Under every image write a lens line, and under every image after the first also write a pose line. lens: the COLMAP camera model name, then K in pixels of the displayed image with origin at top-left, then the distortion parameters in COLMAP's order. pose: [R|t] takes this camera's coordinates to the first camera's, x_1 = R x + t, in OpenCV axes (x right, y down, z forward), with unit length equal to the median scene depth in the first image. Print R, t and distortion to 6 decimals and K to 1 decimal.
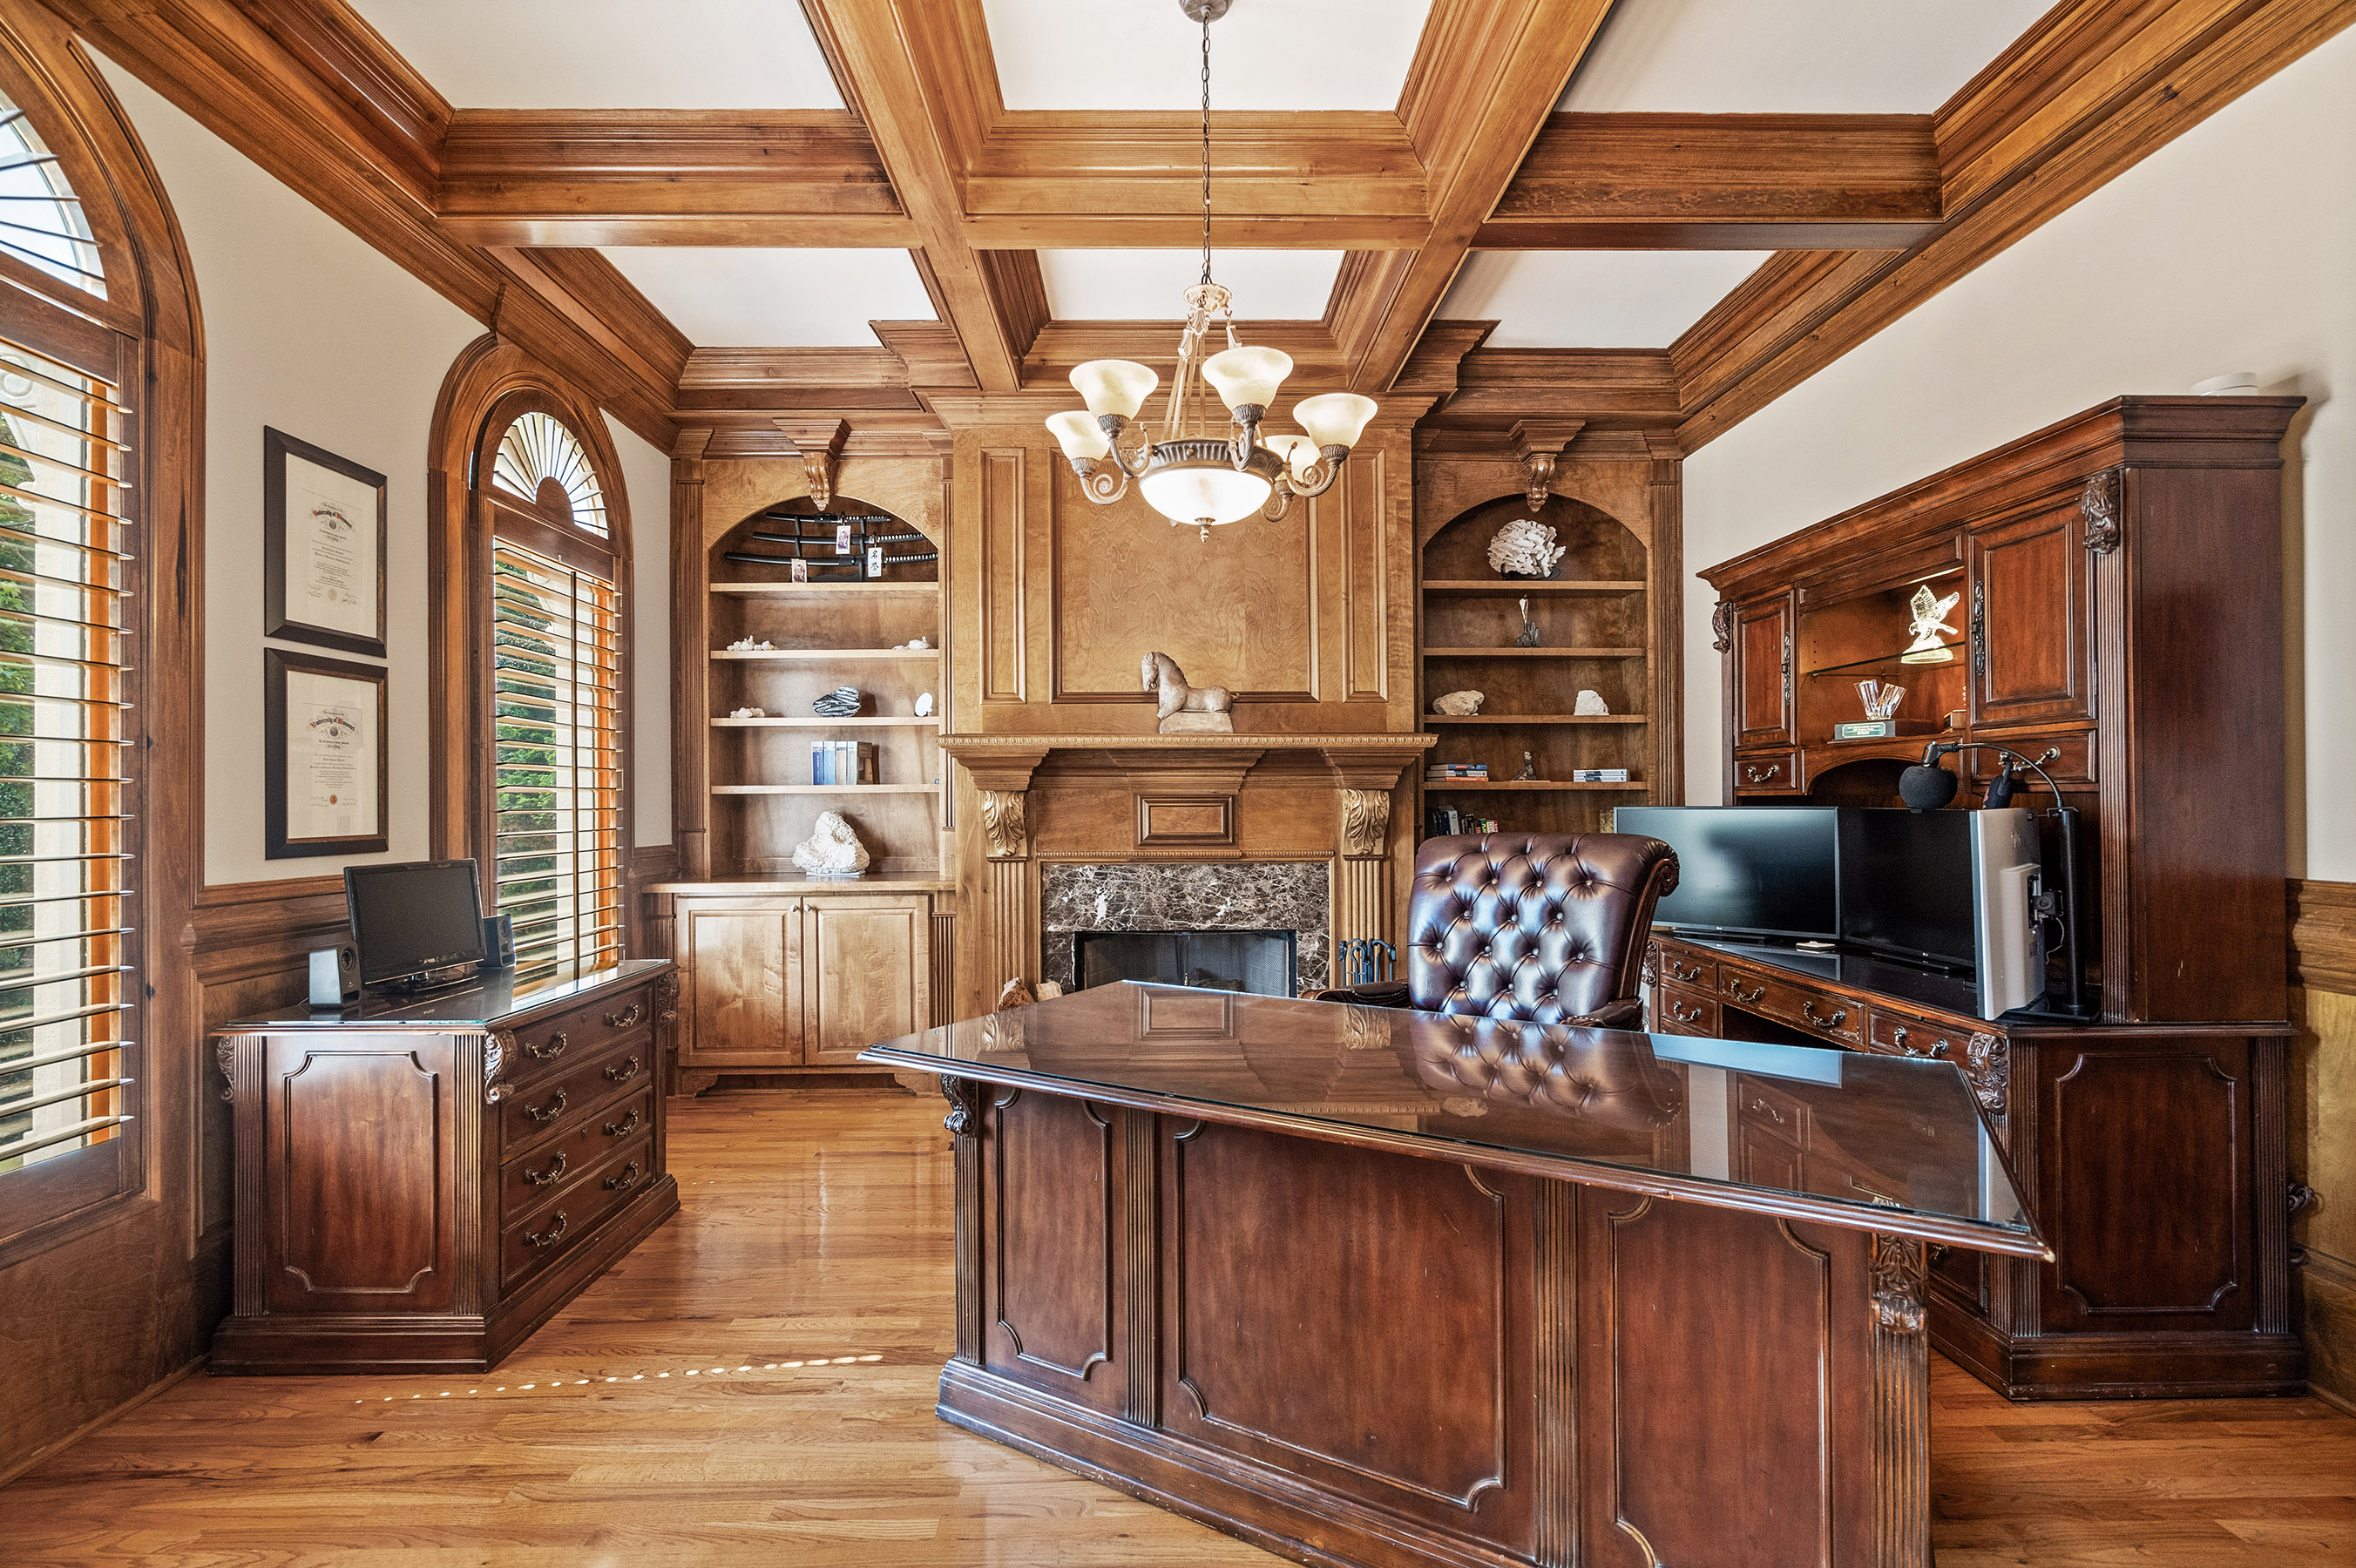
lens RADIAL K [[1078.5, 0, 1178.0], [0, 1078.5, 784.0], [0, 0, 1]] dist [-0.011252, 0.006448]
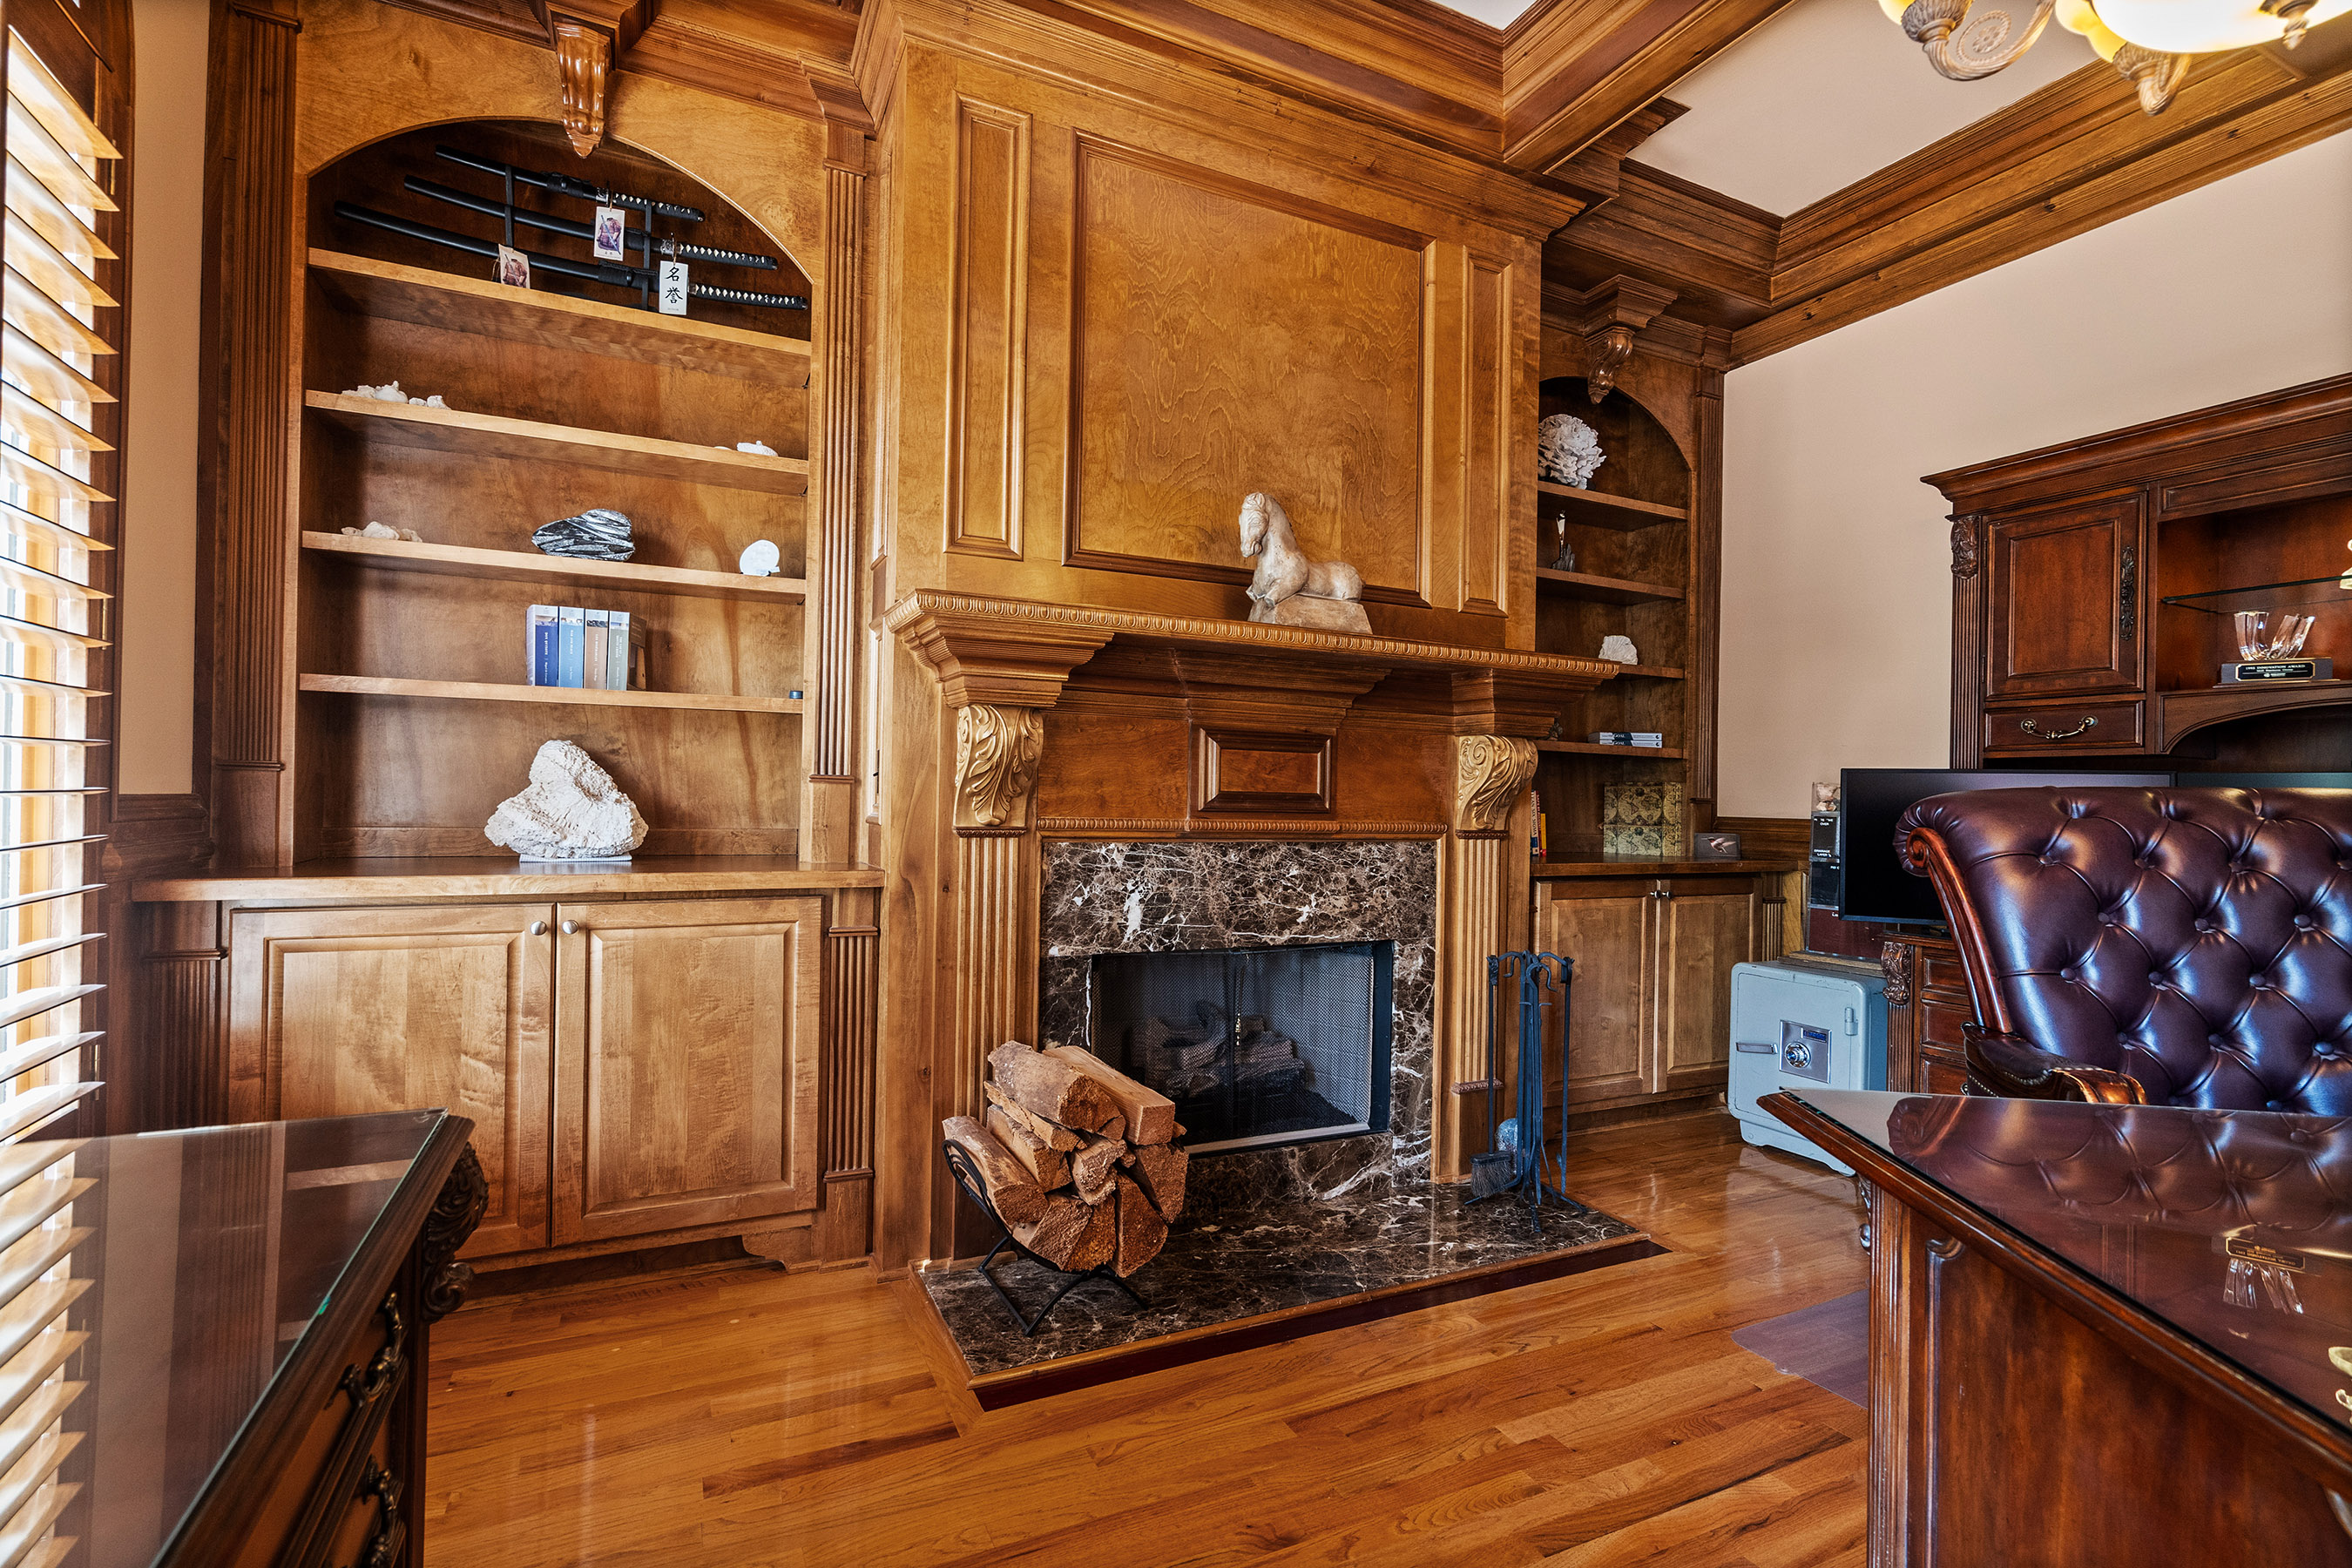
lens RADIAL K [[1076.8, 0, 1176.0], [0, 1076.8, 784.0], [0, 0, 1]] dist [-0.011252, 0.006448]
pose [[0.911294, 0.028358, 0.410779, -0.295083], [-0.031857, 0.999491, 0.001674, 0.040268], [-0.410523, -0.014612, 0.911733, 0.439956]]
